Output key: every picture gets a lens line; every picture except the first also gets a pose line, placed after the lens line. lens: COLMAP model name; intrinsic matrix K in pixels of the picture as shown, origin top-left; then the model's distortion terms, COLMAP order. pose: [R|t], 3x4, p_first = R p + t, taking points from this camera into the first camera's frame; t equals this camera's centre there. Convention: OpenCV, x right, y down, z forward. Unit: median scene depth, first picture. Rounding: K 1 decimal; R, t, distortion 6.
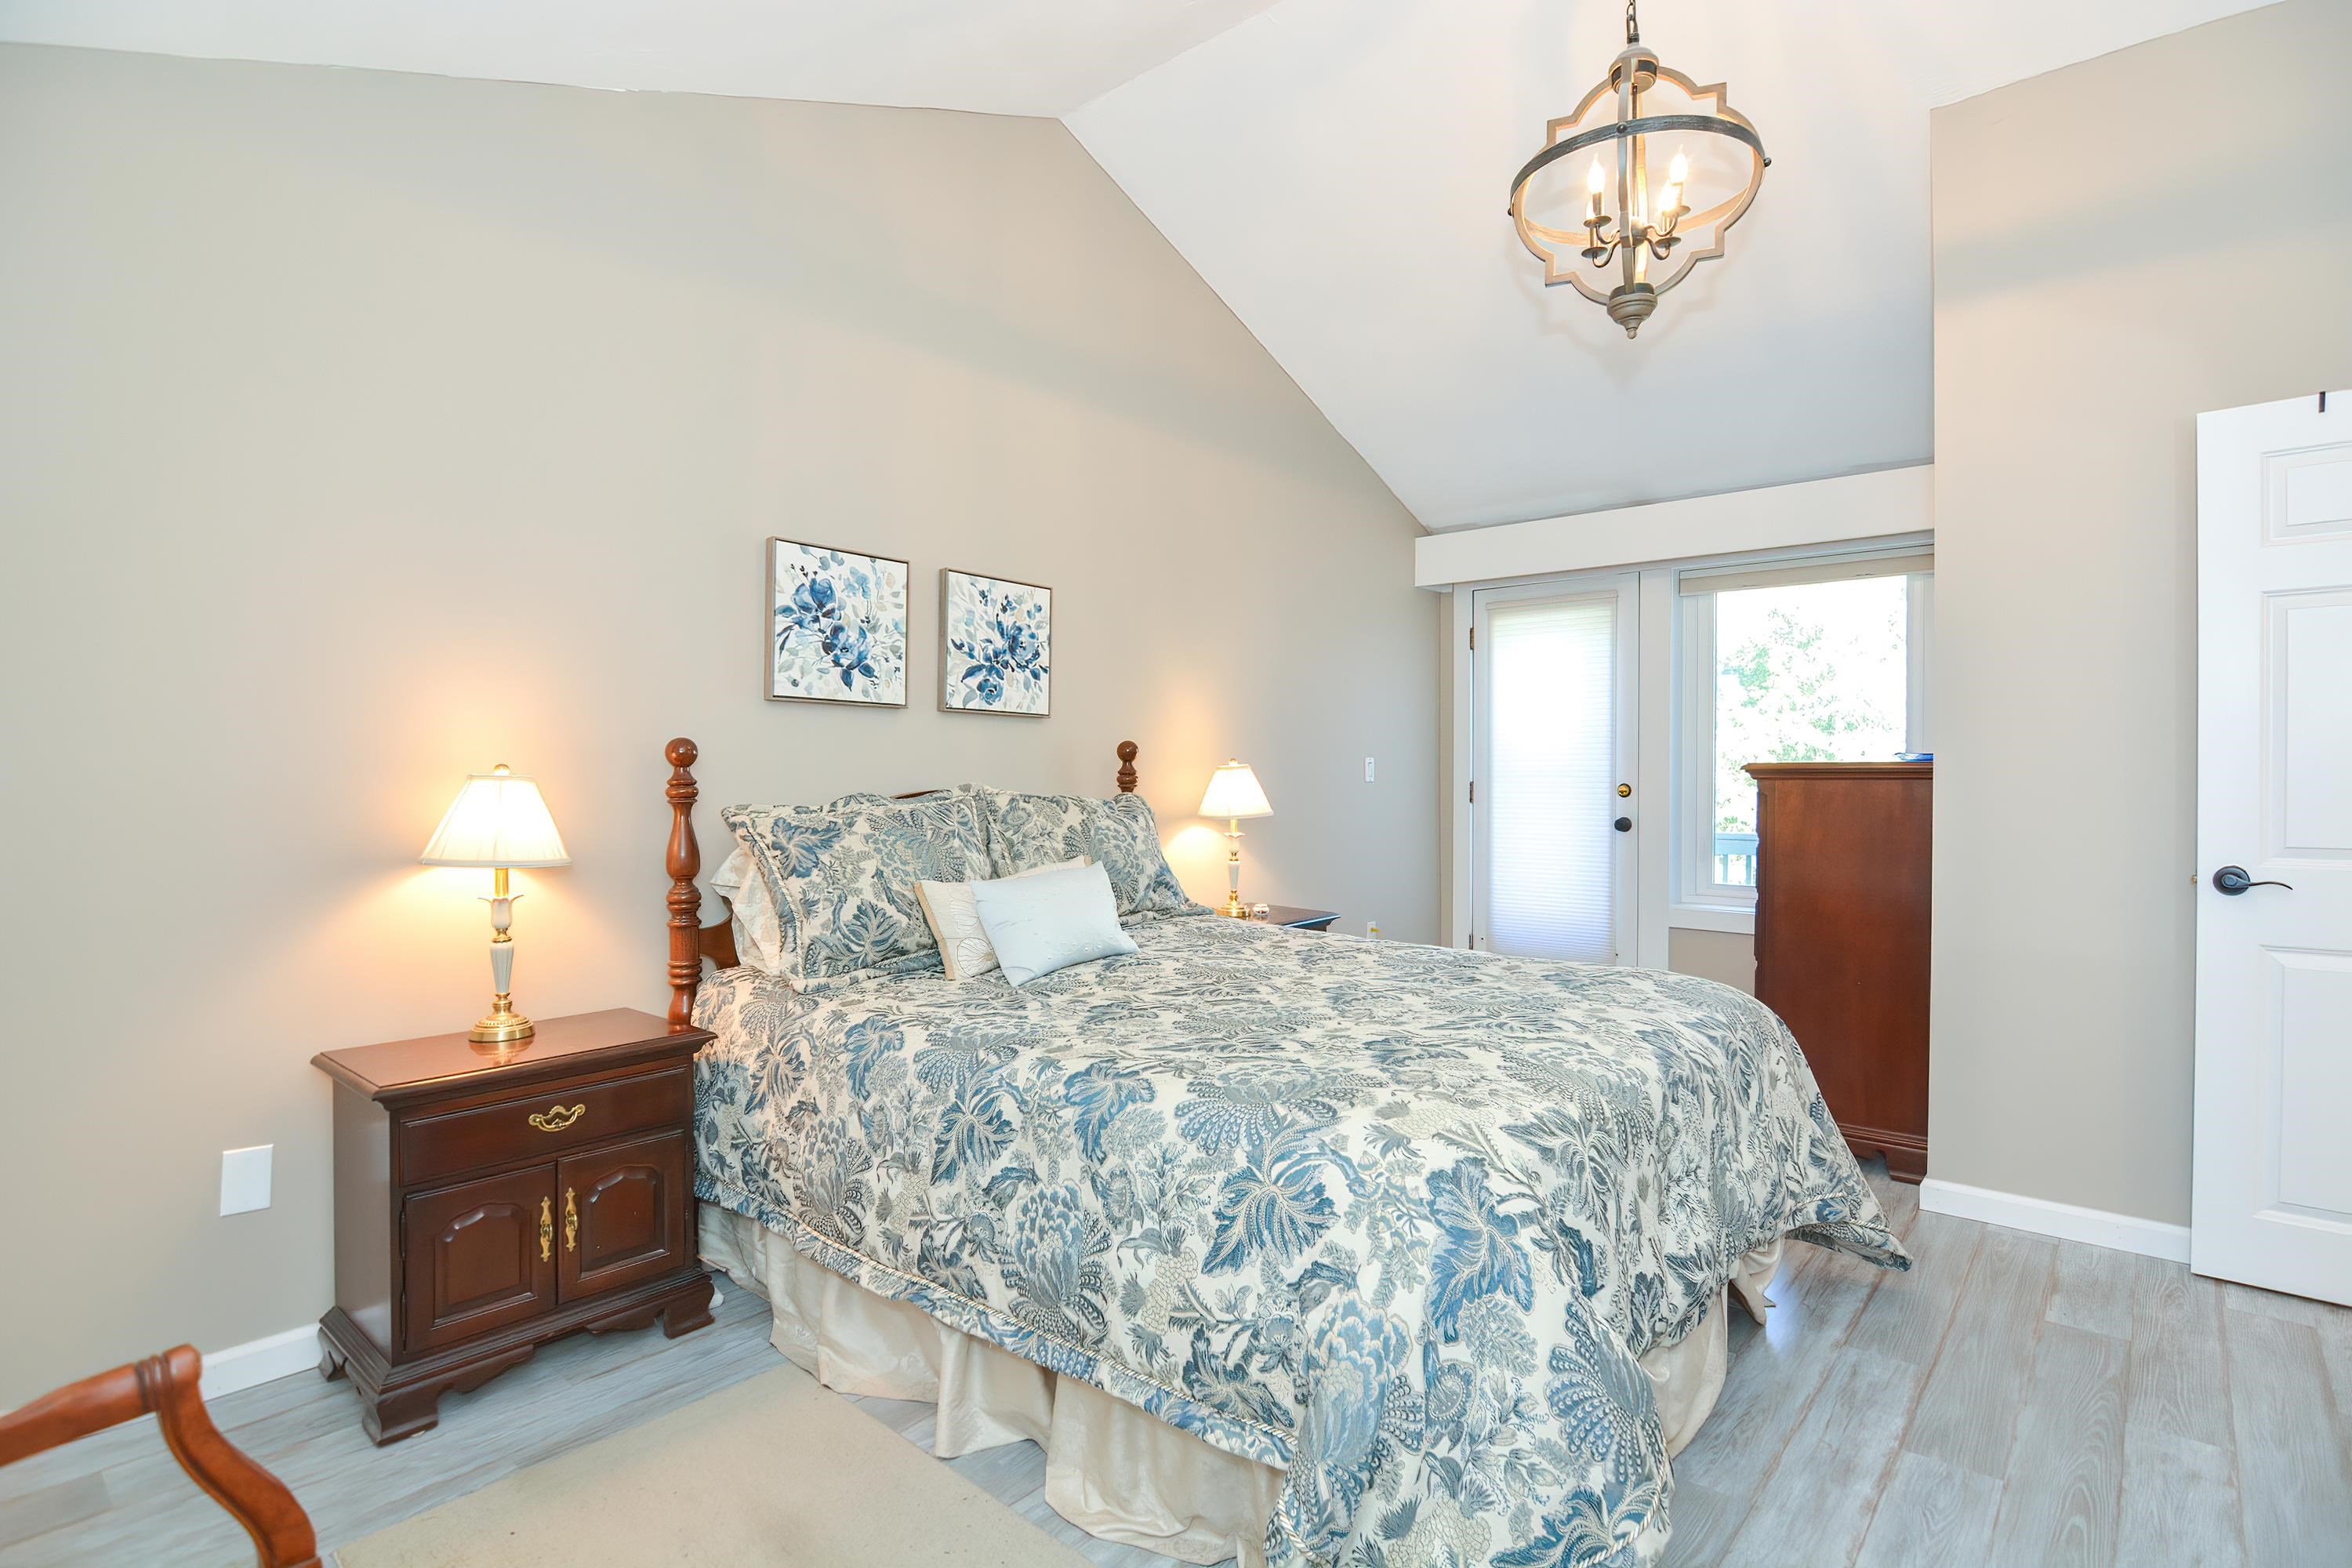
lens RADIAL K [[1143.3, 0, 1191.8], [0, 1143.3, 786.1], [0, 0, 1]] dist [0.005804, -0.009644]
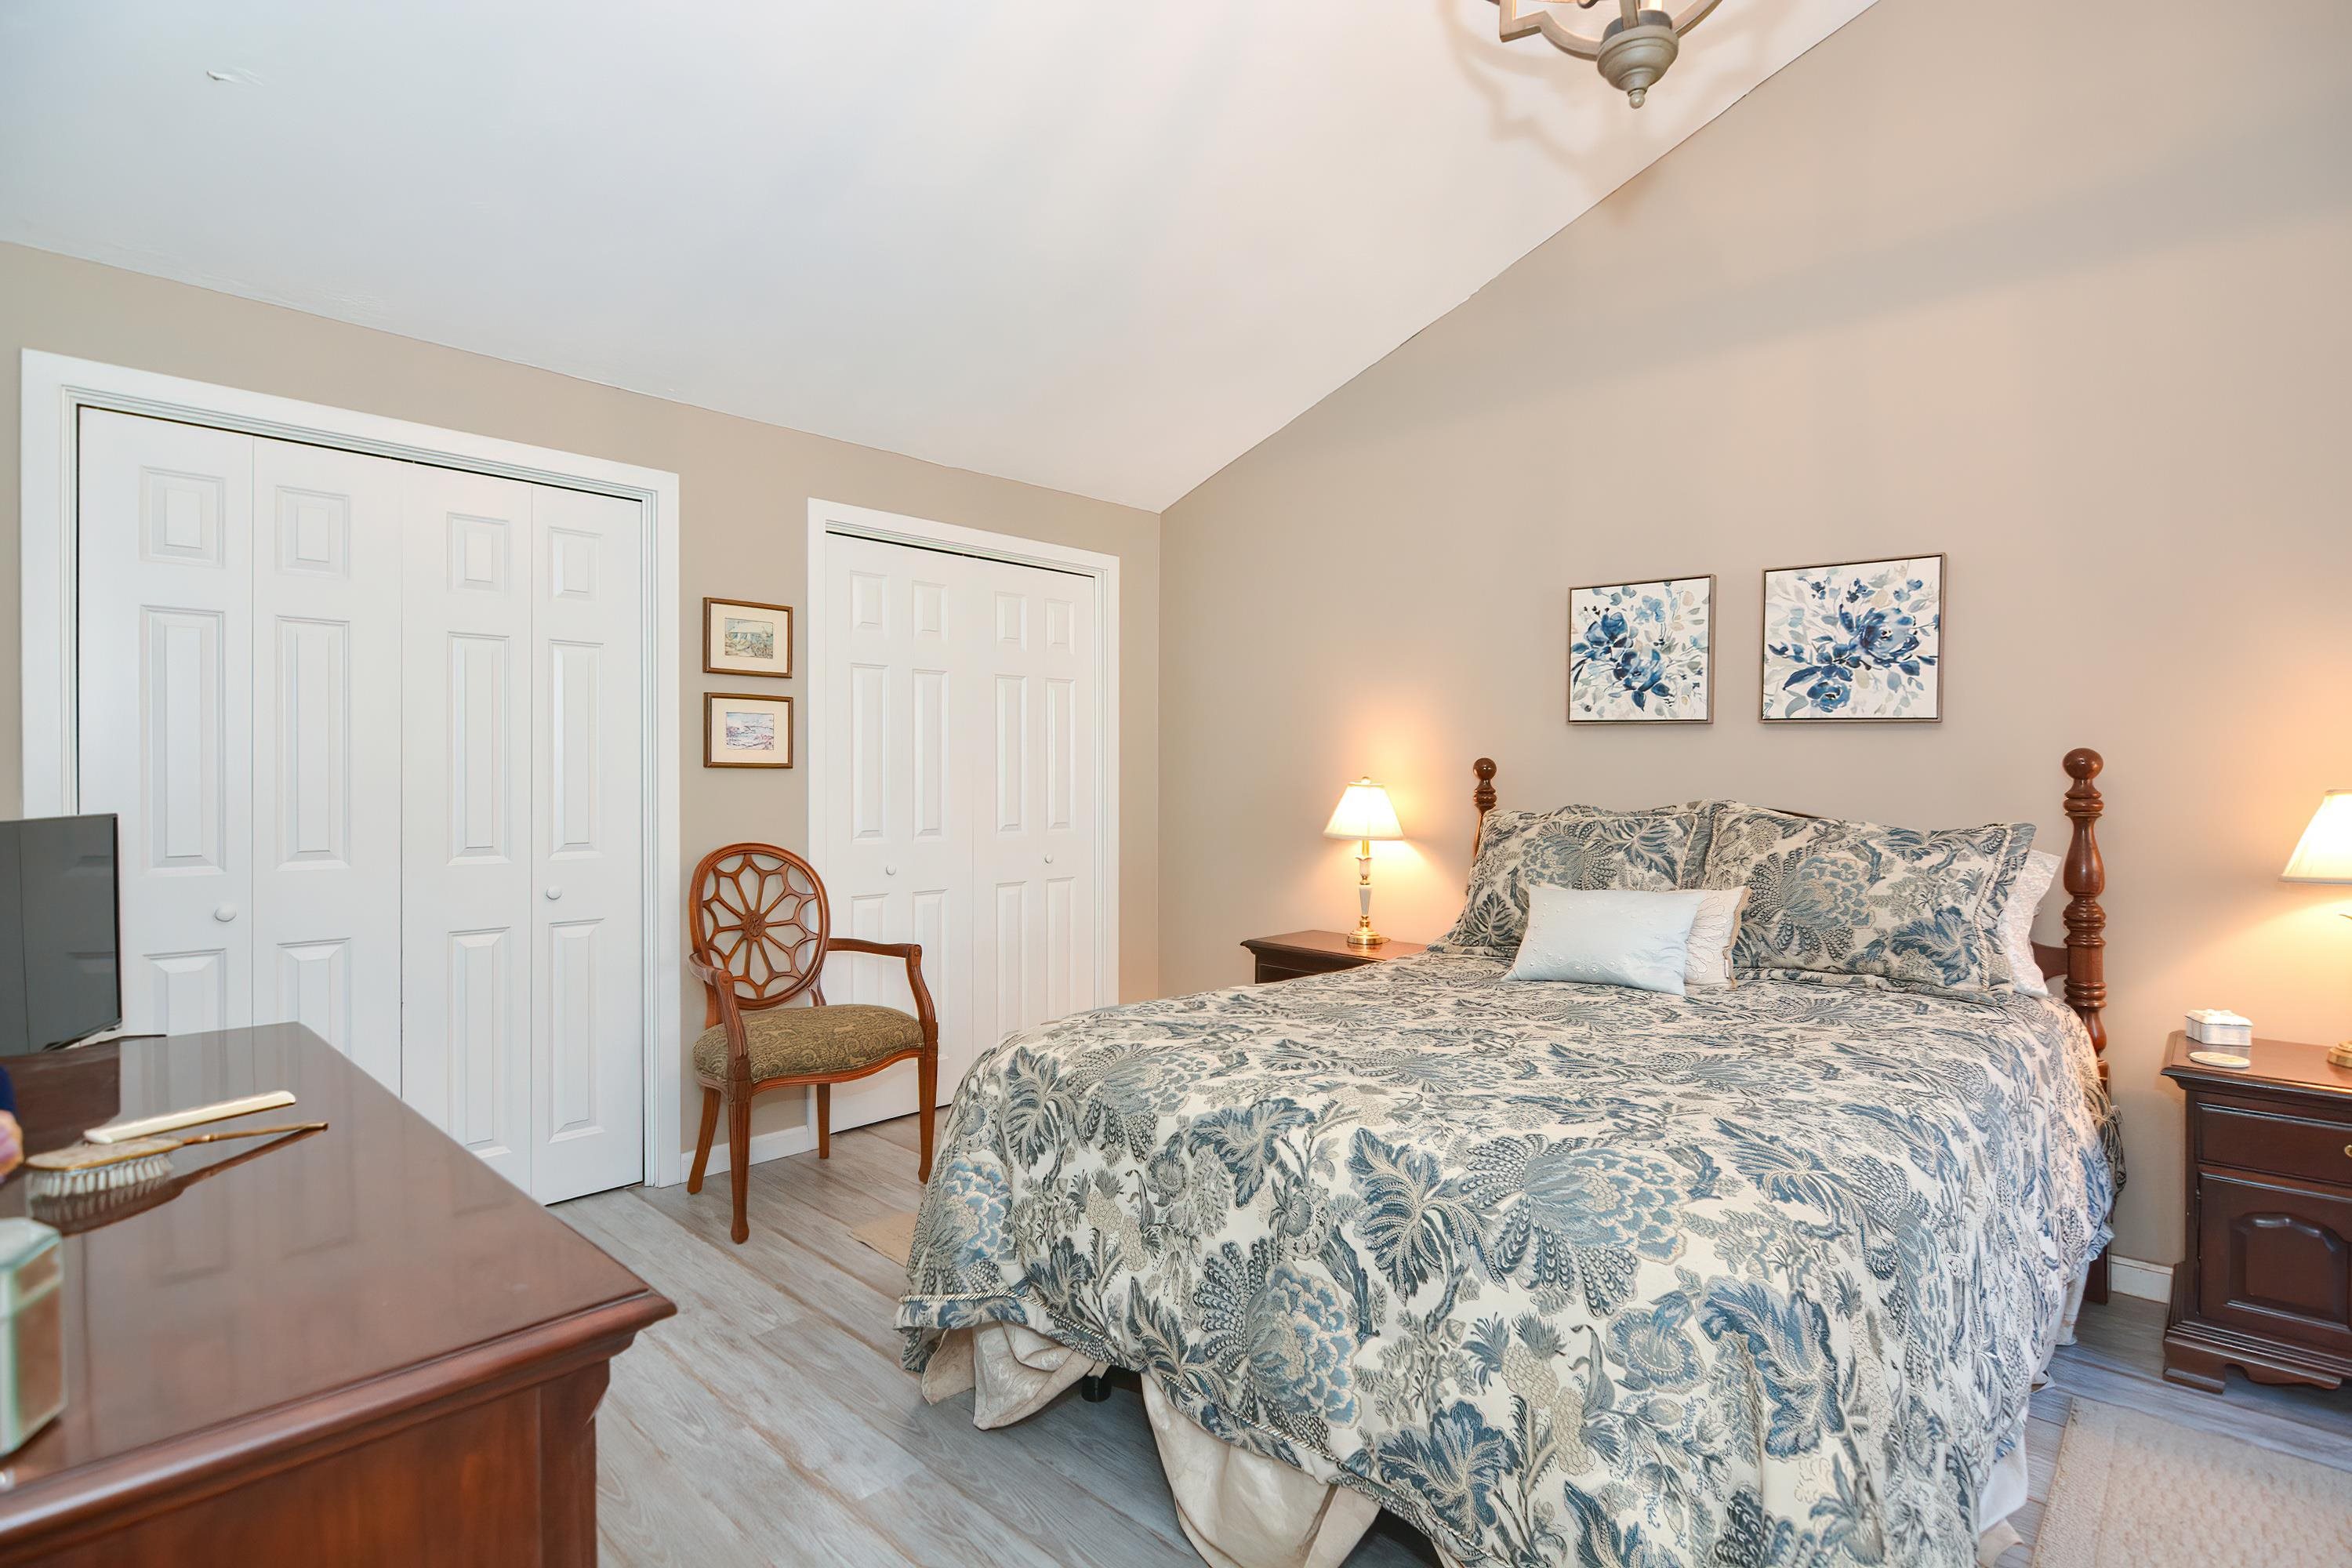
lens RADIAL K [[1143.3, 0, 1167.0], [0, 1143.3, 788.0], [0, 0, 1]] dist [0.005804, -0.009644]
pose [[-0.067209, 0.016786, -0.997598, 0.782087], [-0.022949, 0.999568, 0.018365, -0.019343], [0.997475, 0.024128, -0.066795, 0.606189]]
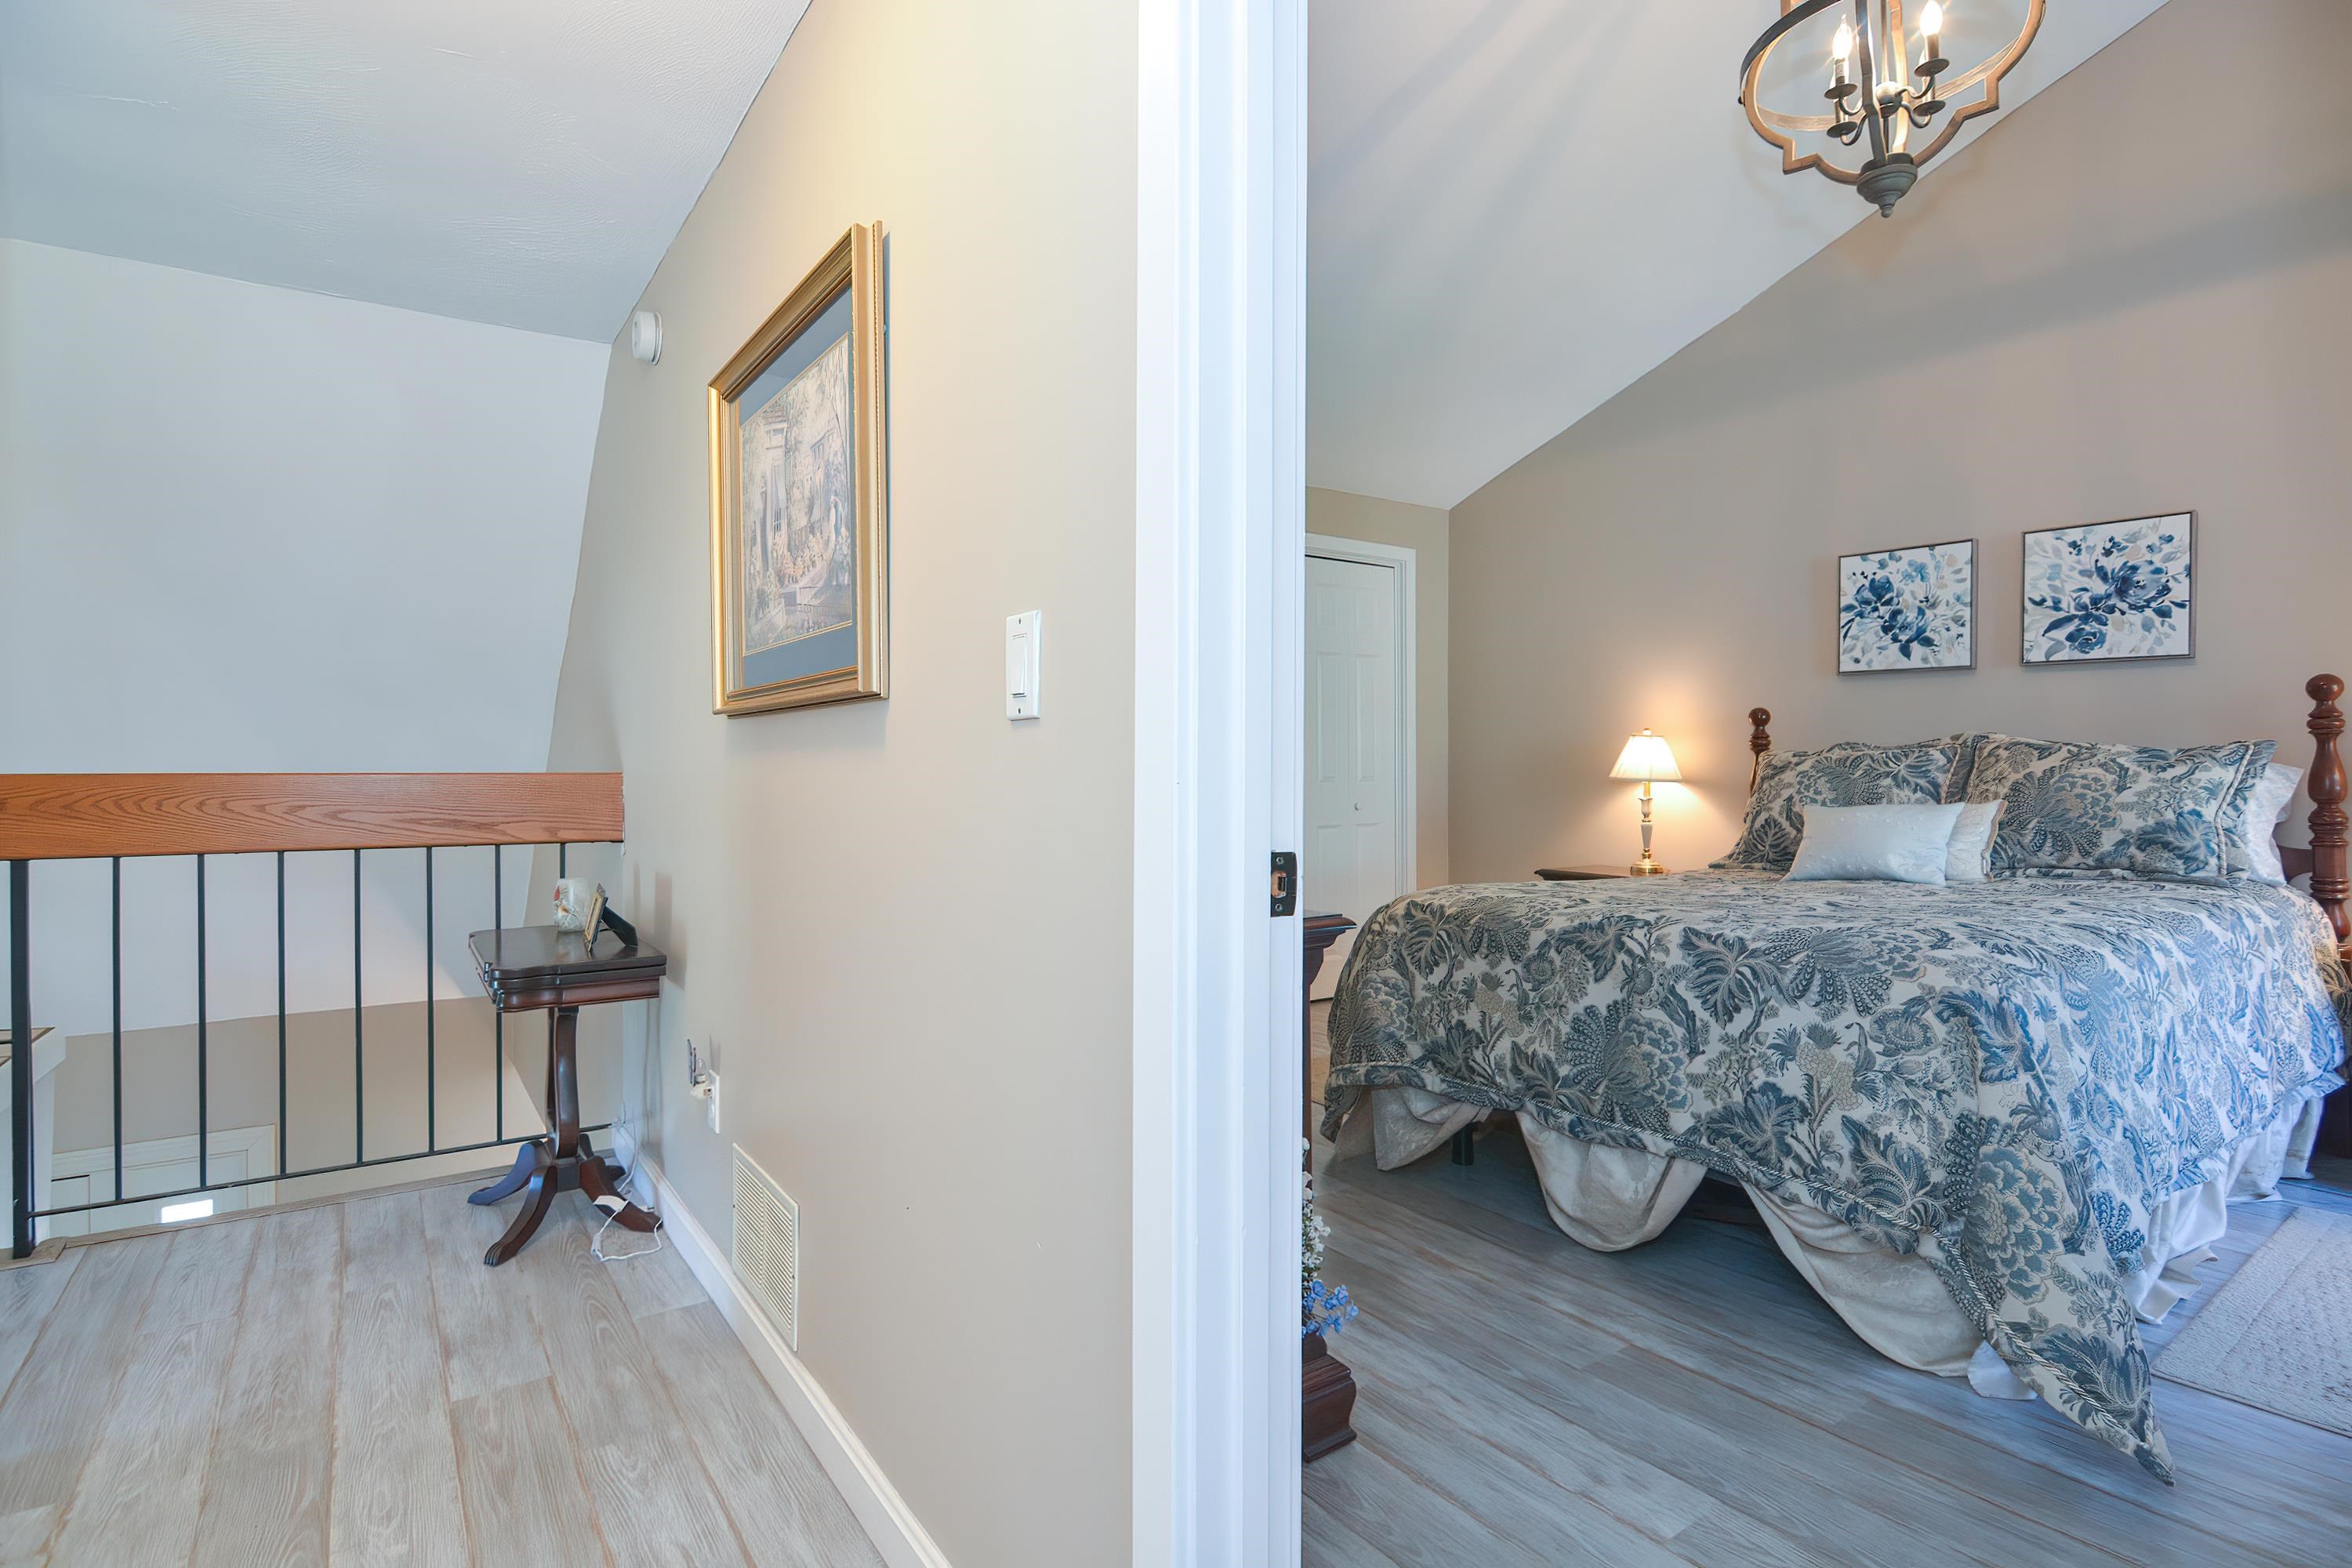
lens RADIAL K [[1143.3, 0, 1172.4], [0, 1143.3, 787.2], [0, 0, 1]] dist [0.005804, -0.009644]
pose [[-0.253106, 0.017145, -0.967287, 1.065397], [-0.012565, 0.999700, 0.021008, 0.036605], [0.967357, 0.017471, -0.252815, 0.527225]]
